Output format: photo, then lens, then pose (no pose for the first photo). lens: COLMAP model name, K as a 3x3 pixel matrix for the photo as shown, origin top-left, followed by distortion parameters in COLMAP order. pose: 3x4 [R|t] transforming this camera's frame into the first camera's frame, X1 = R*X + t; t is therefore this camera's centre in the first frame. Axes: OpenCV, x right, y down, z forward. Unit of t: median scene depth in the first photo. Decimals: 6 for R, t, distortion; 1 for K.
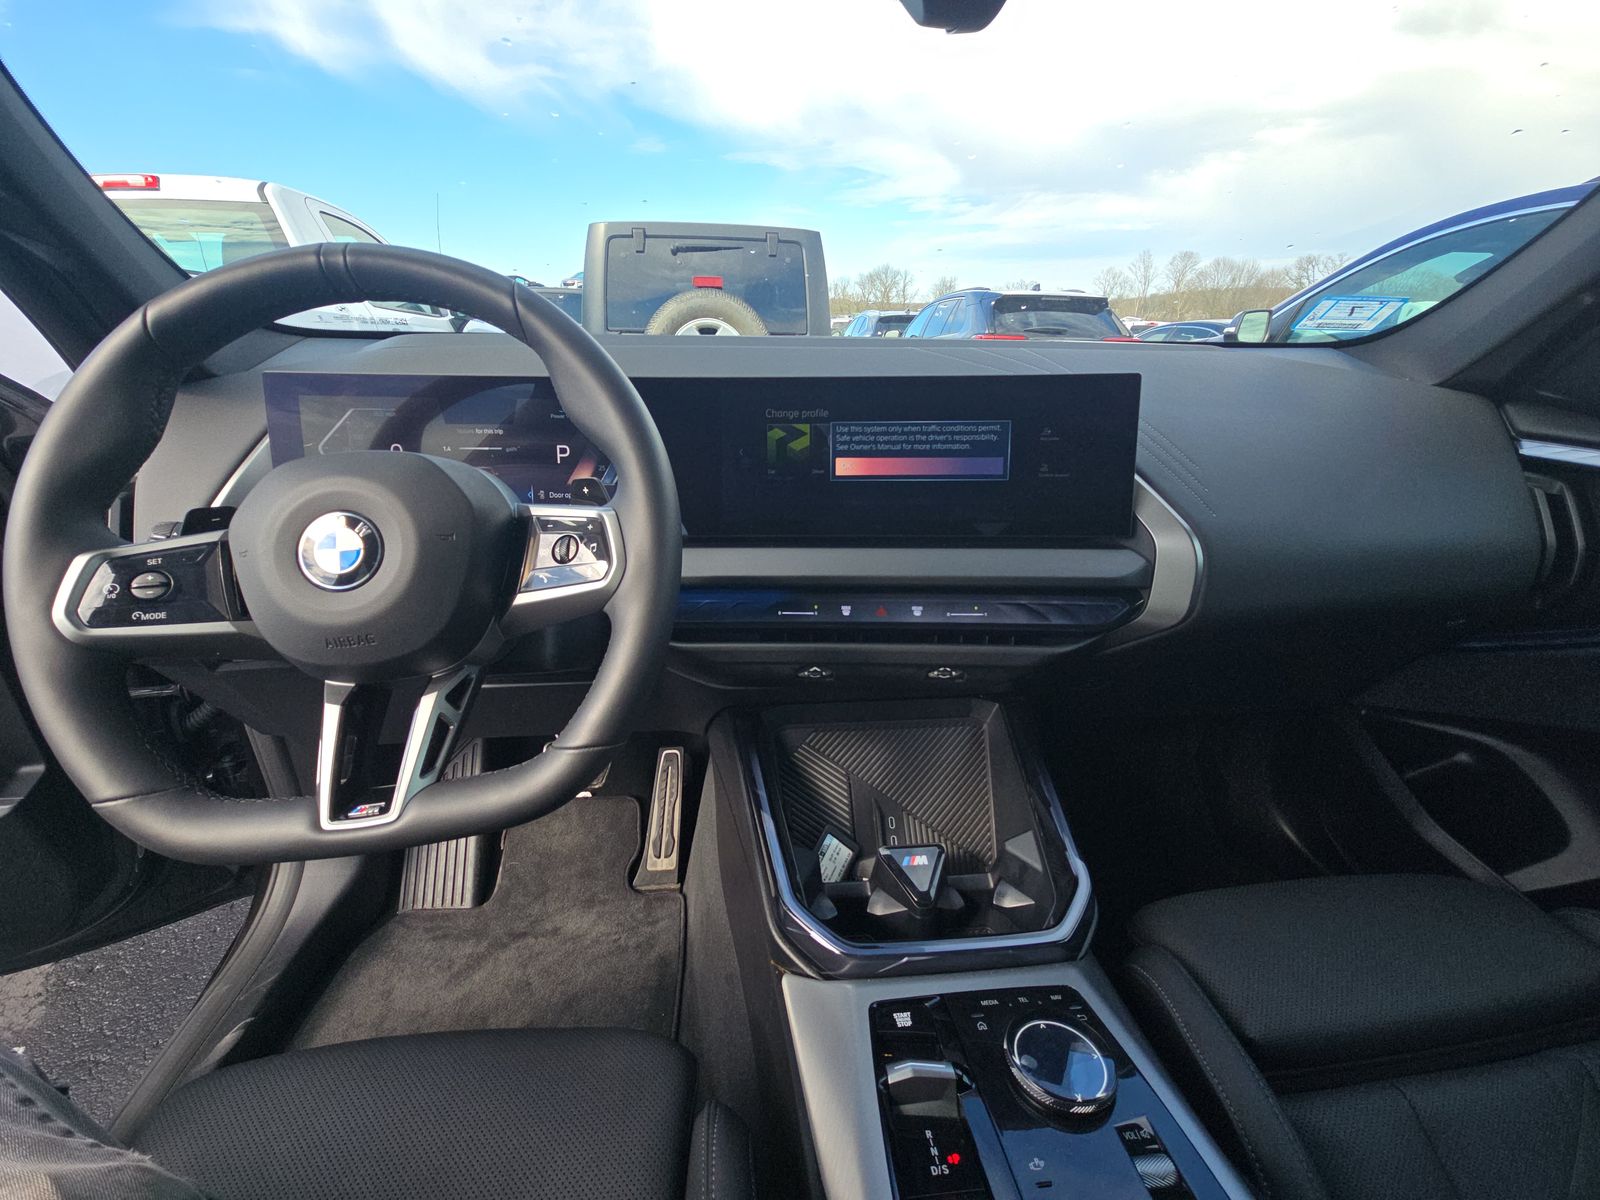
lens RADIAL K [[642.5, 0, 802.0], [0, 642.5, 591.2], [0, 0, 1]] dist [0.011562, 0.000258]
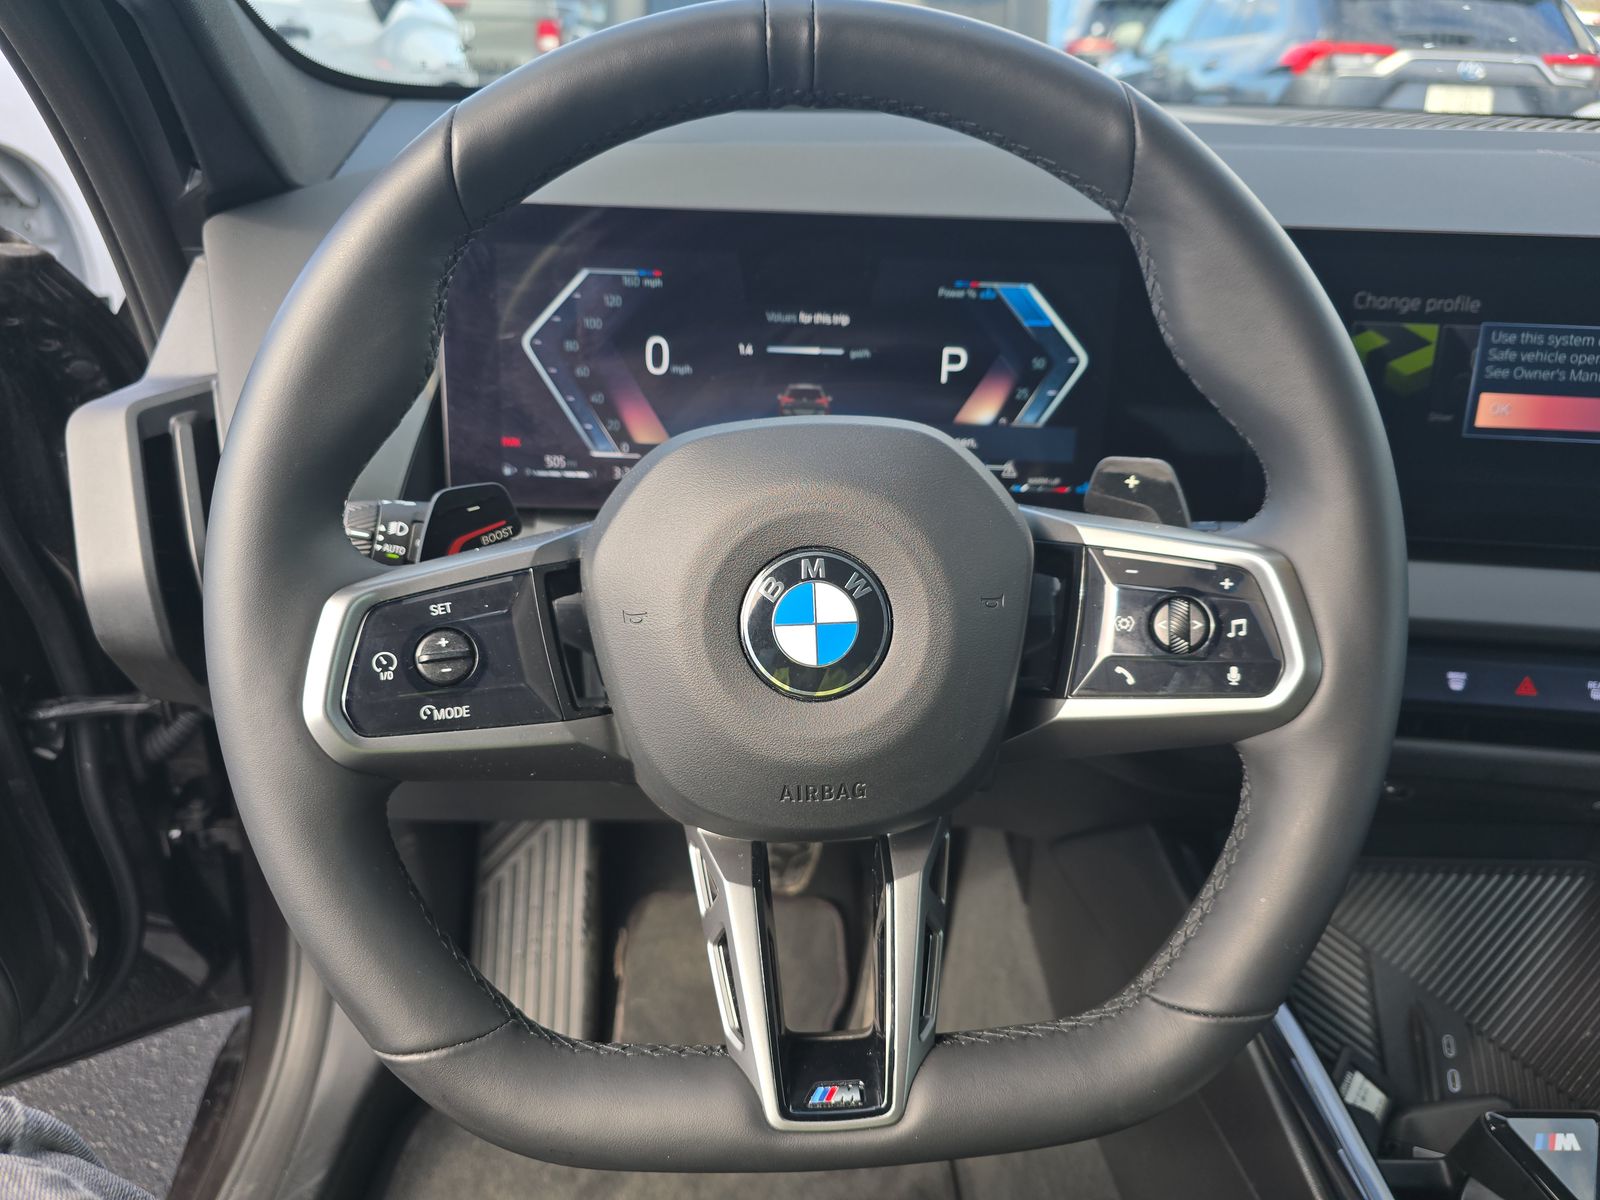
lens RADIAL K [[1078.8, 0, 807.3], [0, 1078.8, 598.2], [0, 0, 1]] dist [0.010533, -0.018484]
pose [[0.995961, 0.056658, -0.069652, -0.426776], [-0.048751, 0.992690, 0.110408, -0.116217], [0.075398, -0.106566, 0.991443, 0.085041]]
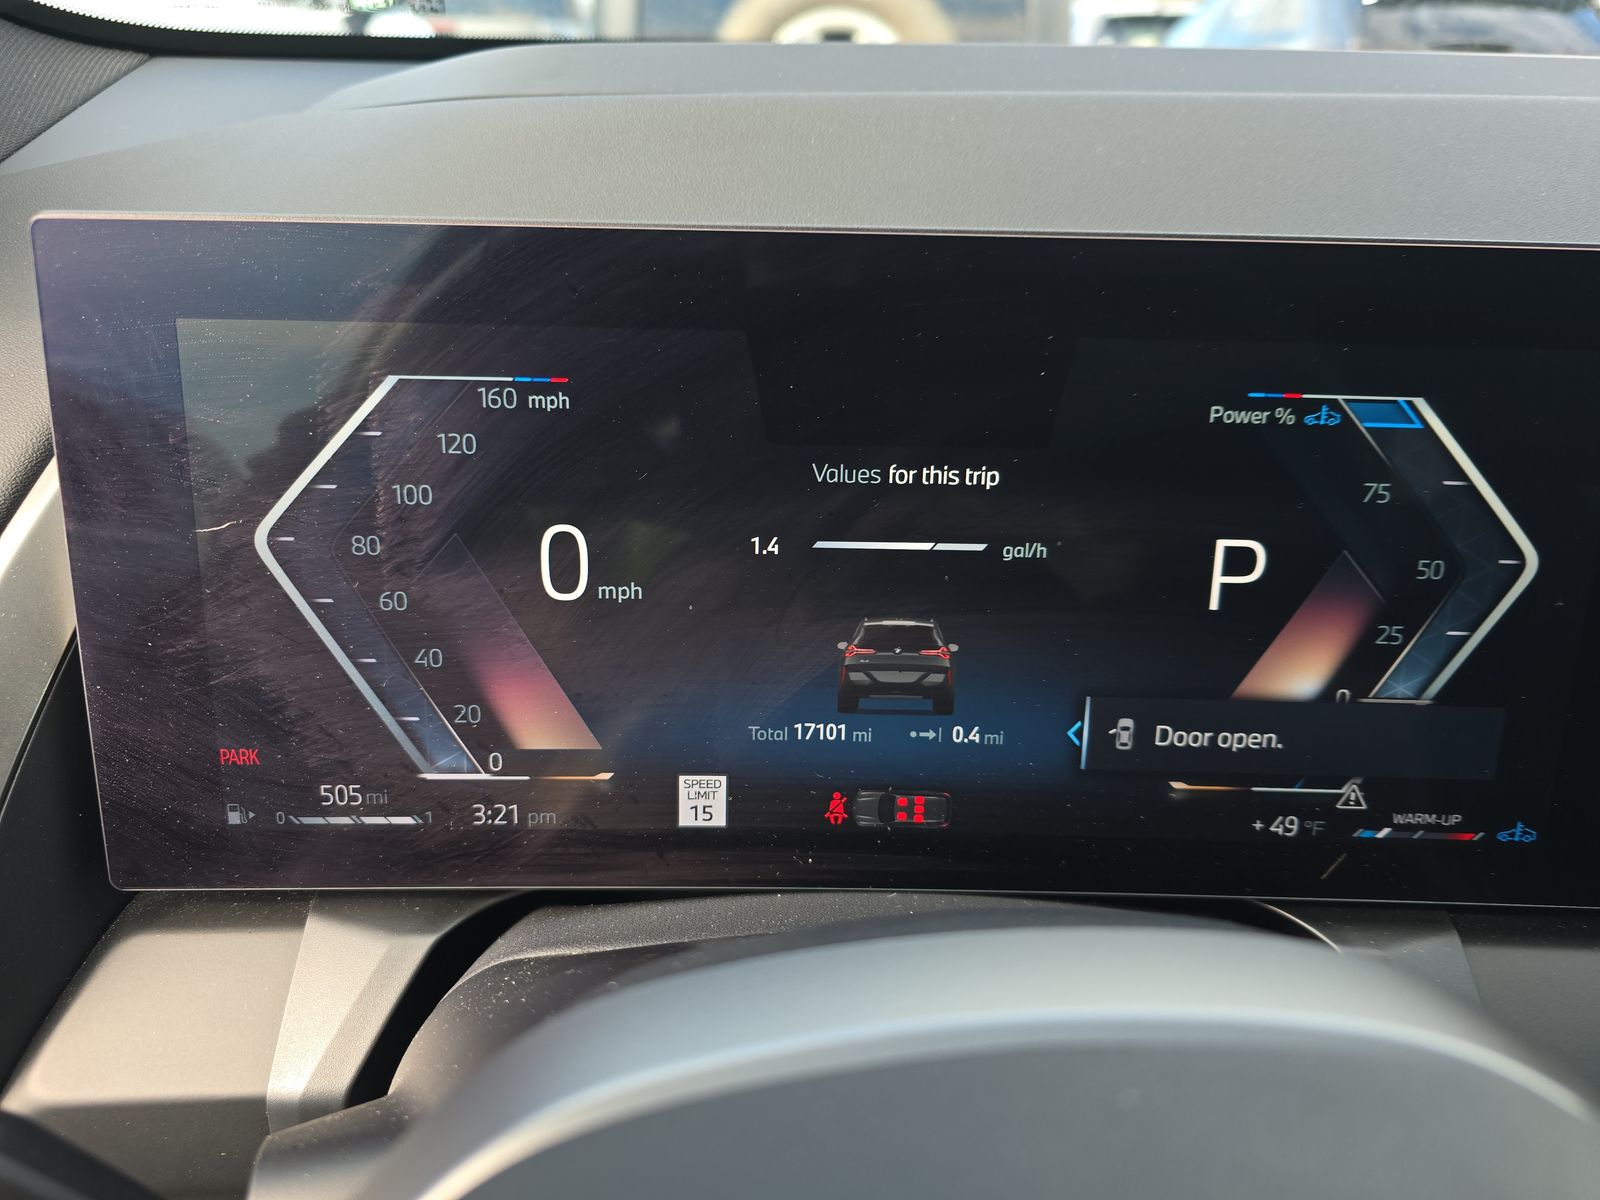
lens RADIAL K [[1078.8, 0, 794.0], [0, 1078.8, 591.9], [0, 0, 1]] dist [0.010533, -0.018484]
pose [[0.996650, 0.041969, -0.070202, -0.514166], [-0.035547, 0.995275, 0.090350, -0.241225], [0.073662, -0.087552, 0.993433, 0.608190]]
